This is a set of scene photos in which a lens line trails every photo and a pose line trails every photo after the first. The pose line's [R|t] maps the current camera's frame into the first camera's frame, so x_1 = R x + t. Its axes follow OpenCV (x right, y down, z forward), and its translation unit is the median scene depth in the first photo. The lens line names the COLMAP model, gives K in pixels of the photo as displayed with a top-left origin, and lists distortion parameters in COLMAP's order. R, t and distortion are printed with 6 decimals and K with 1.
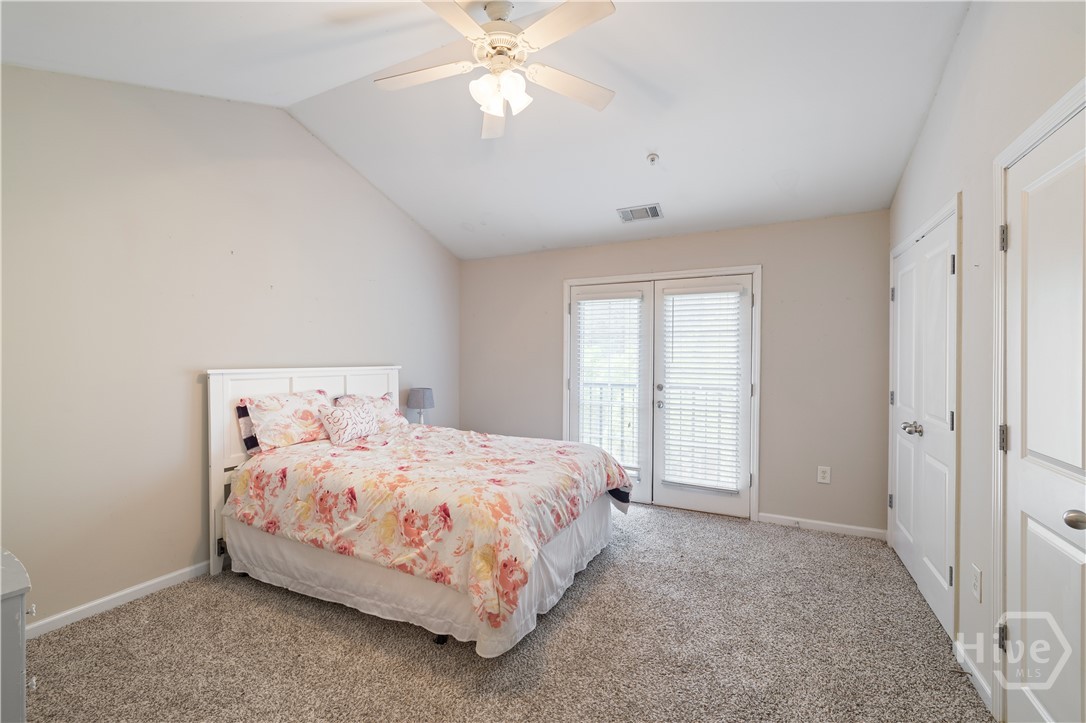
lens RADIAL K [[458.9, 0, 543.0], [0, 458.9, 361.5], [0, 0, 1]] dist [0.002022, 0.000545]
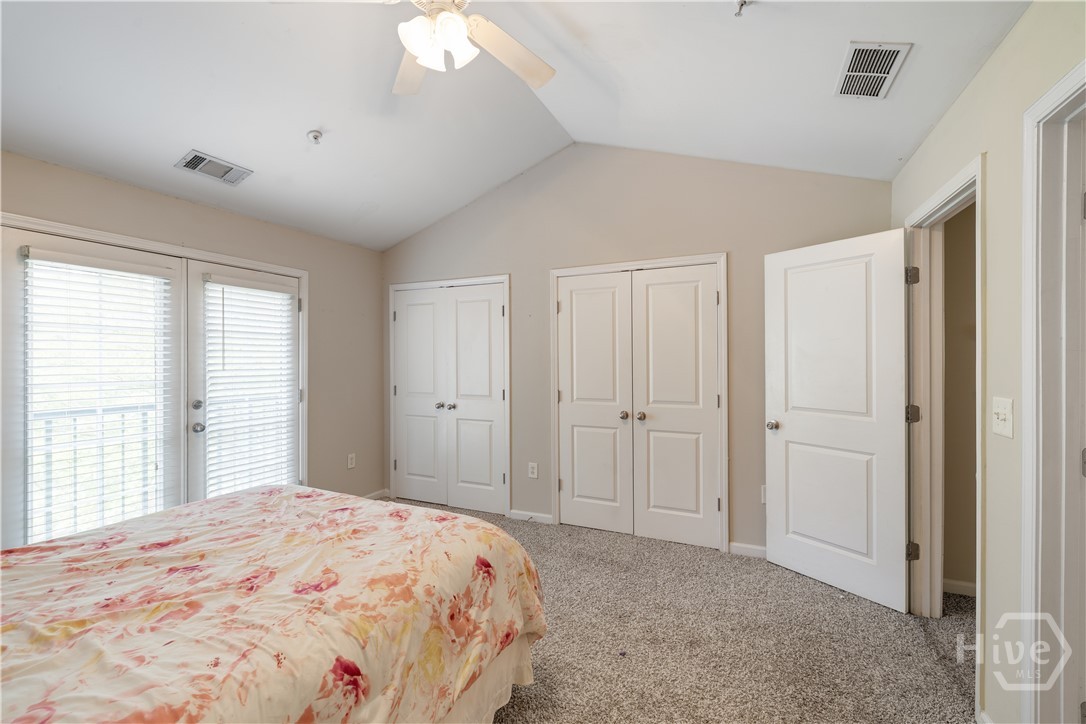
lens RADIAL K [[453.9, 0, 545.1], [0, 453.9, 360.5], [0, 0, 1]] dist [-0.000584, -0.000138]
pose [[-0.042749, -0.003524, 0.999080, -0.522789], [0.014994, 0.999879, 0.004169, -0.009888], [-0.998973, 0.015158, -0.042691, 0.493610]]
